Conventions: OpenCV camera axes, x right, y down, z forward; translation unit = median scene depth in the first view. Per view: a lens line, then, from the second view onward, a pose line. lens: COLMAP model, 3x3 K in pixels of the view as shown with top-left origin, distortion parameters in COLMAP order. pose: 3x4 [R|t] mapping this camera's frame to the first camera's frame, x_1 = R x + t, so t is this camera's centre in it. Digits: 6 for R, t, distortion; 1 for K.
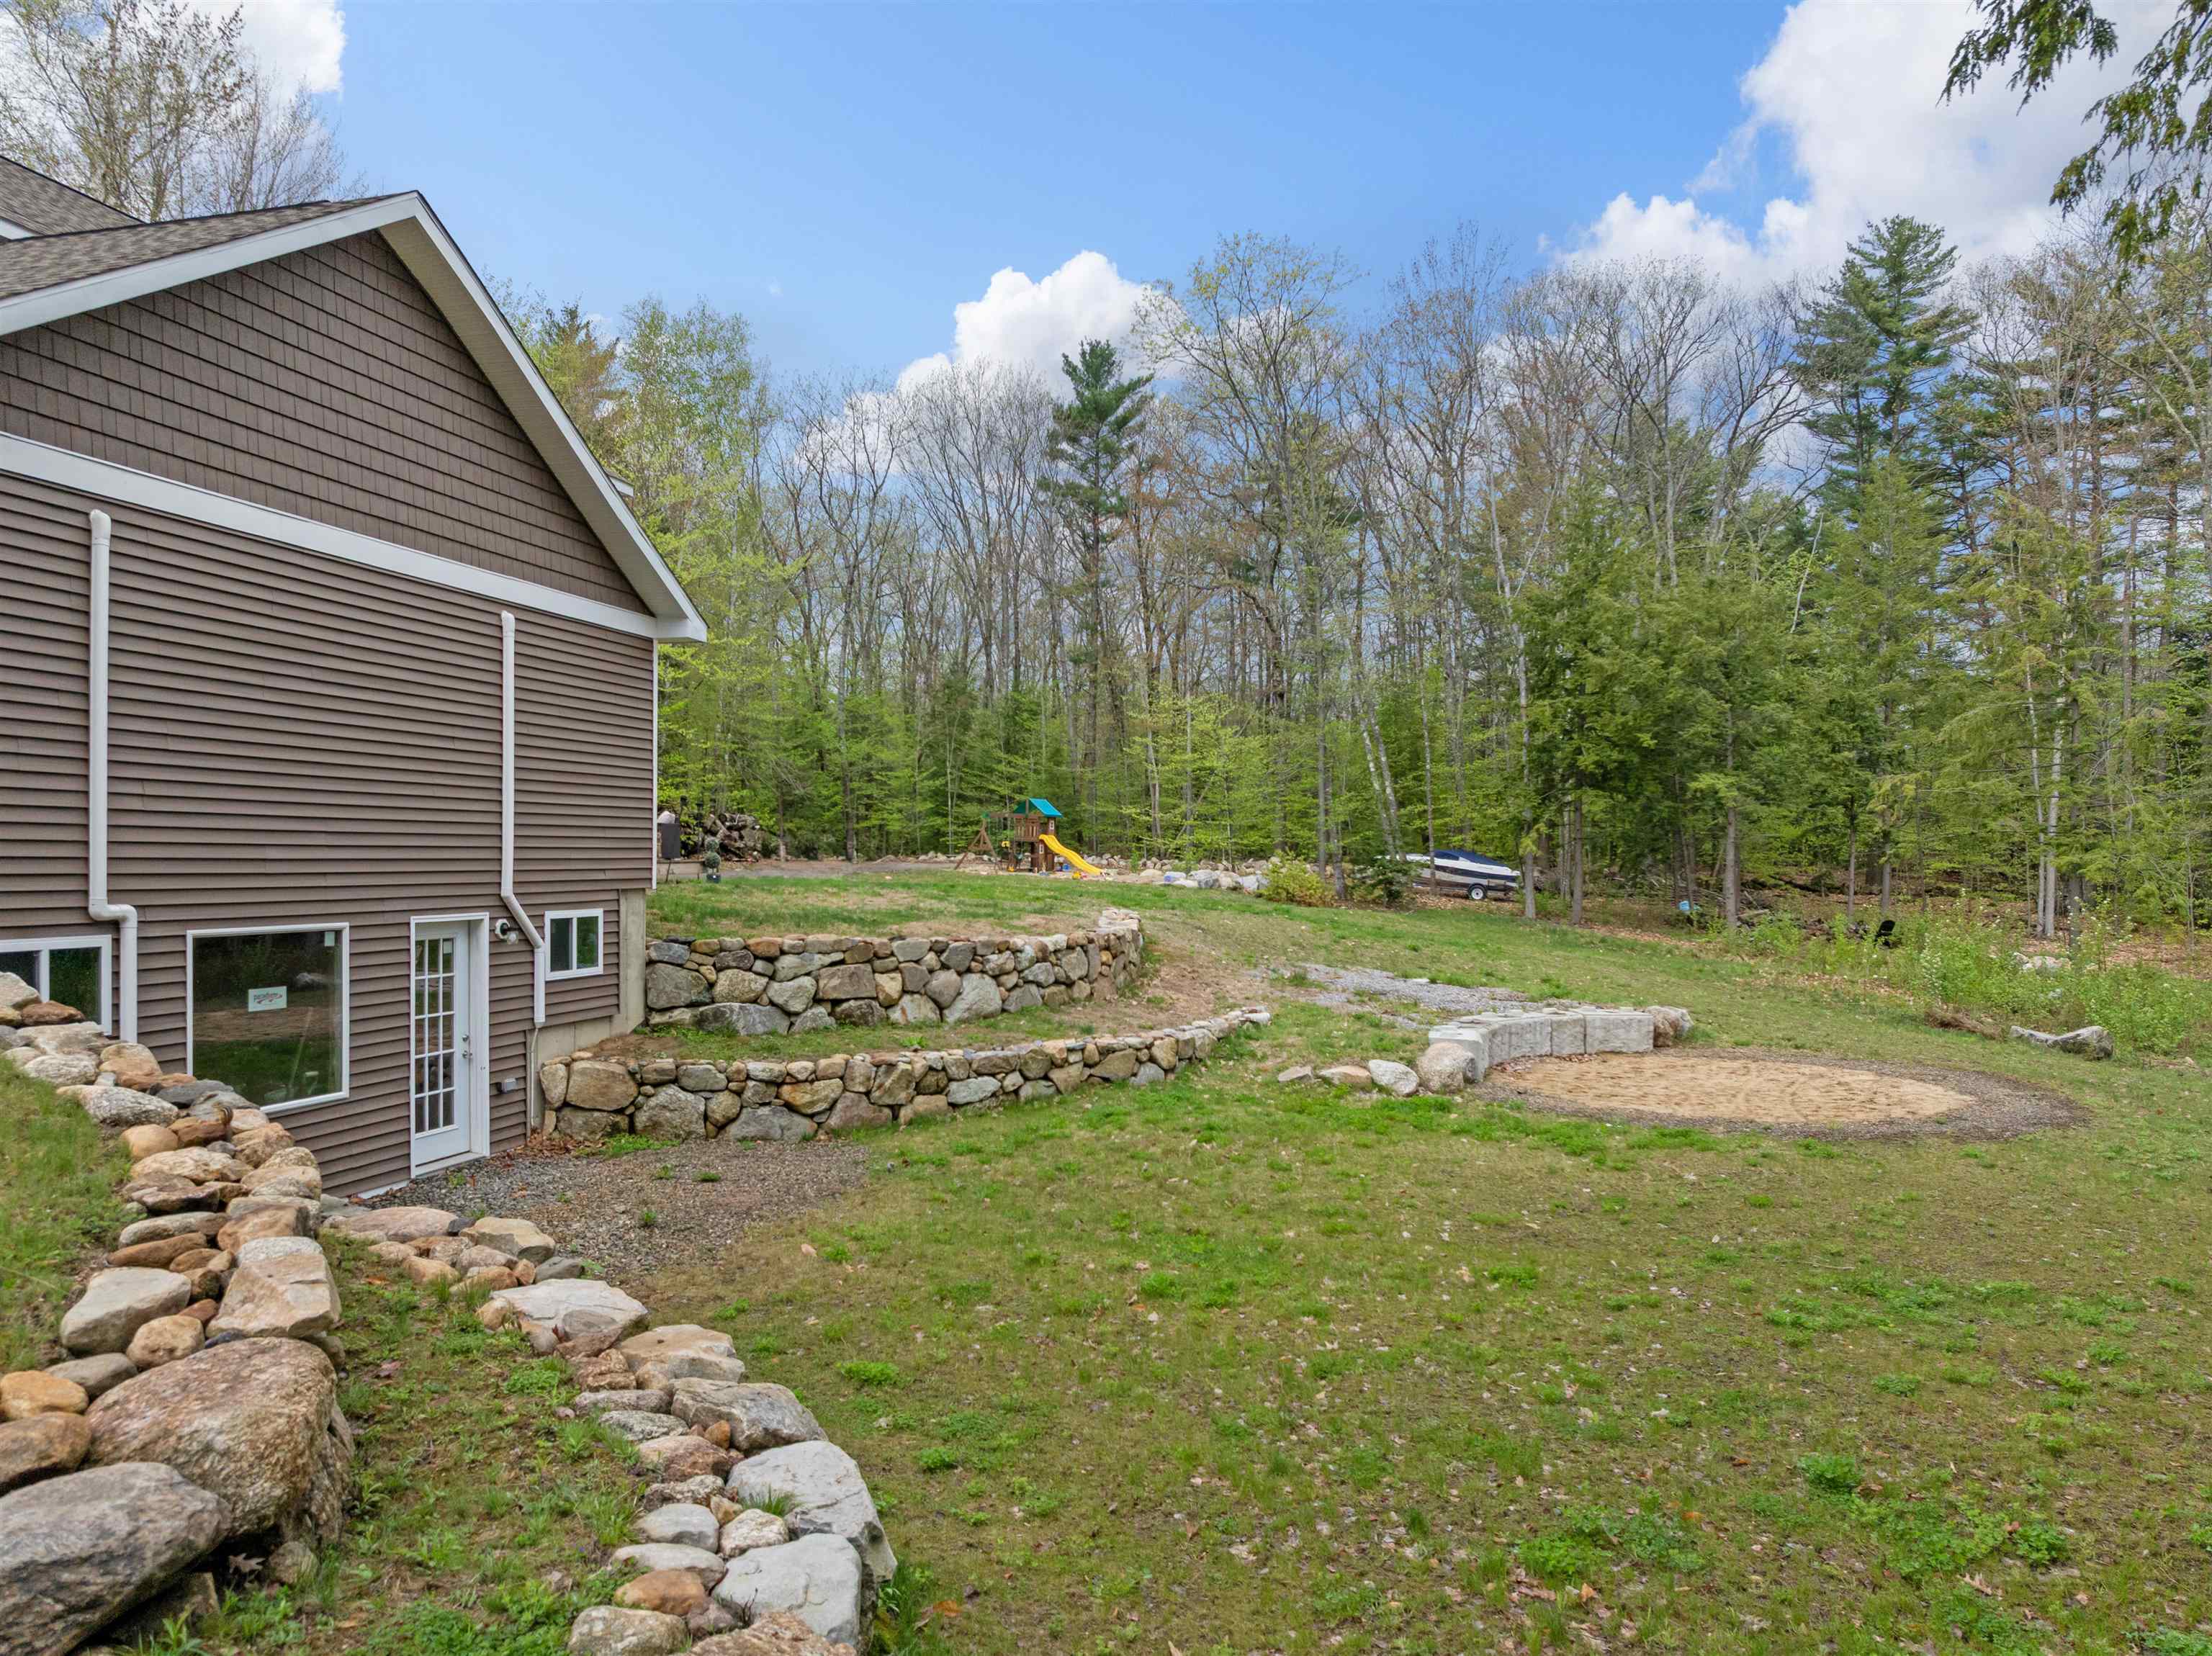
lens RADIAL K [[1571.1, 0, 1103.7], [0, 1571.1, 855.4], [0, 0, 1]] dist [-0.032077, -0.003439]
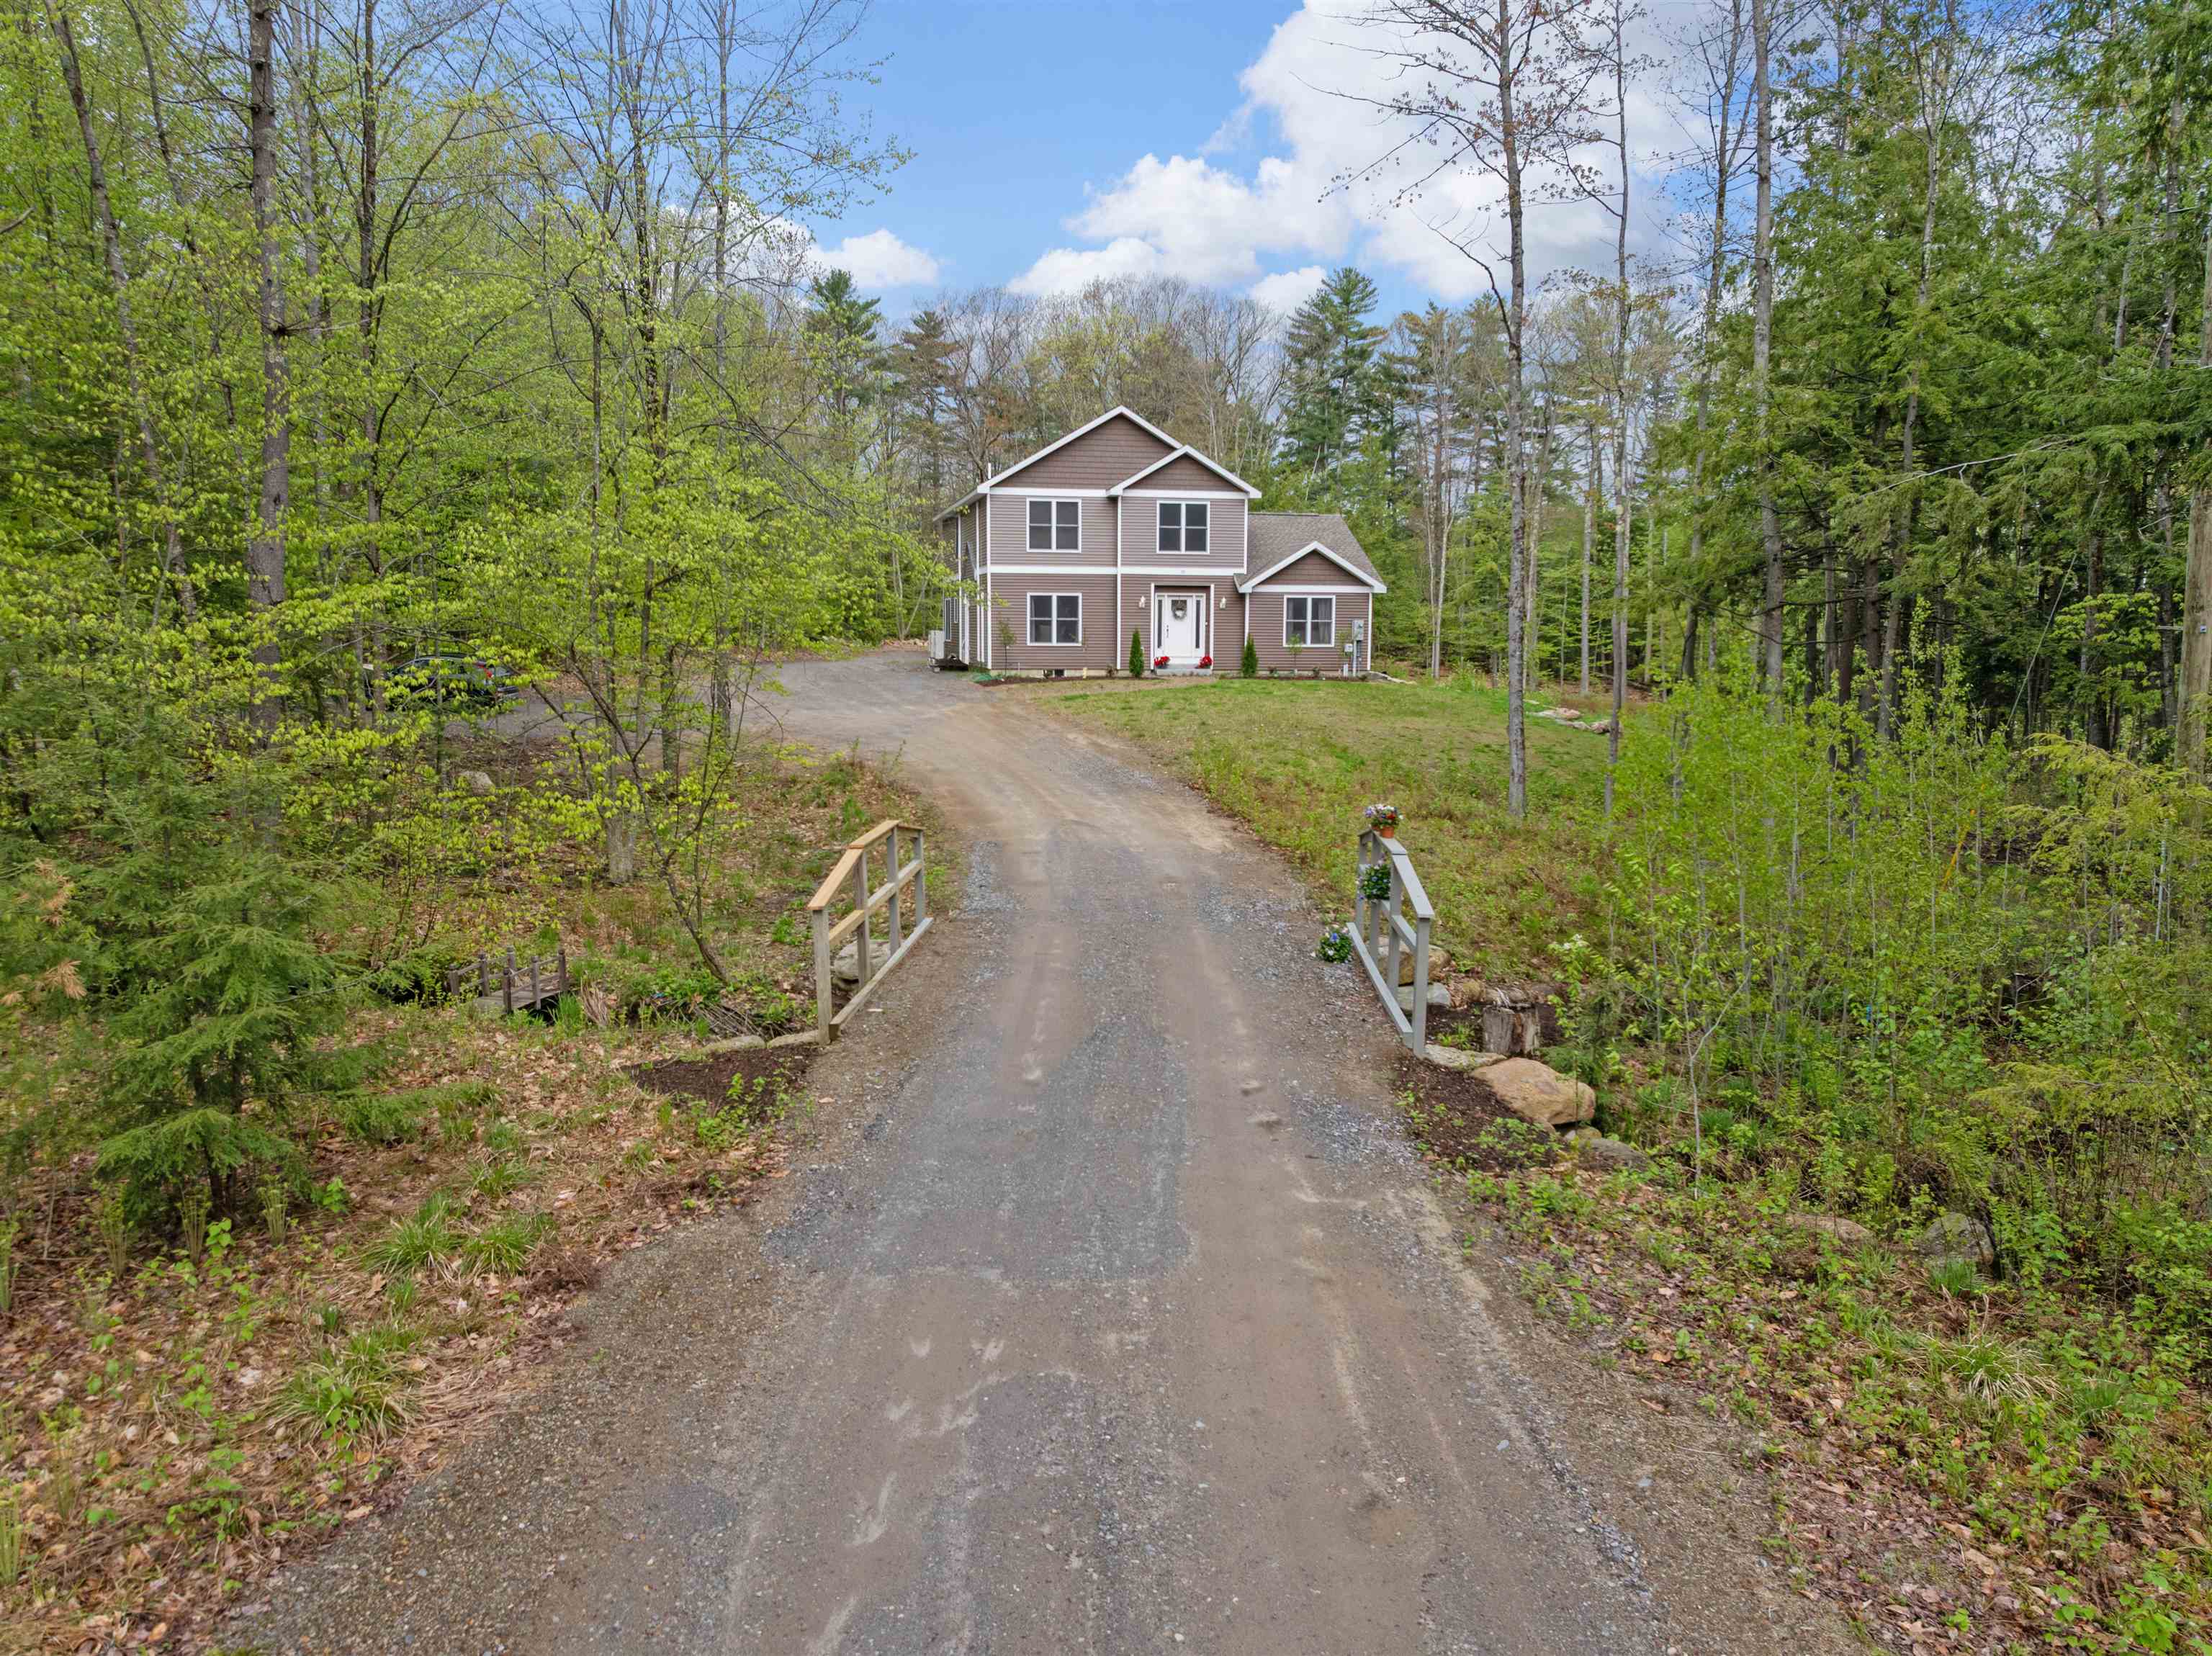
lens RADIAL K [[1555.9, 0, 1106.0], [0, 1555.9, 828.0], [0, 0, 1]] dist [-0.030856, -0.000623]
pose [[0.894312, -0.061008, 0.443266, -2.177139], [0.001266, 0.991002, 0.133841, -0.082101], [-0.447443, -0.119135, 0.886342, -1.997405]]
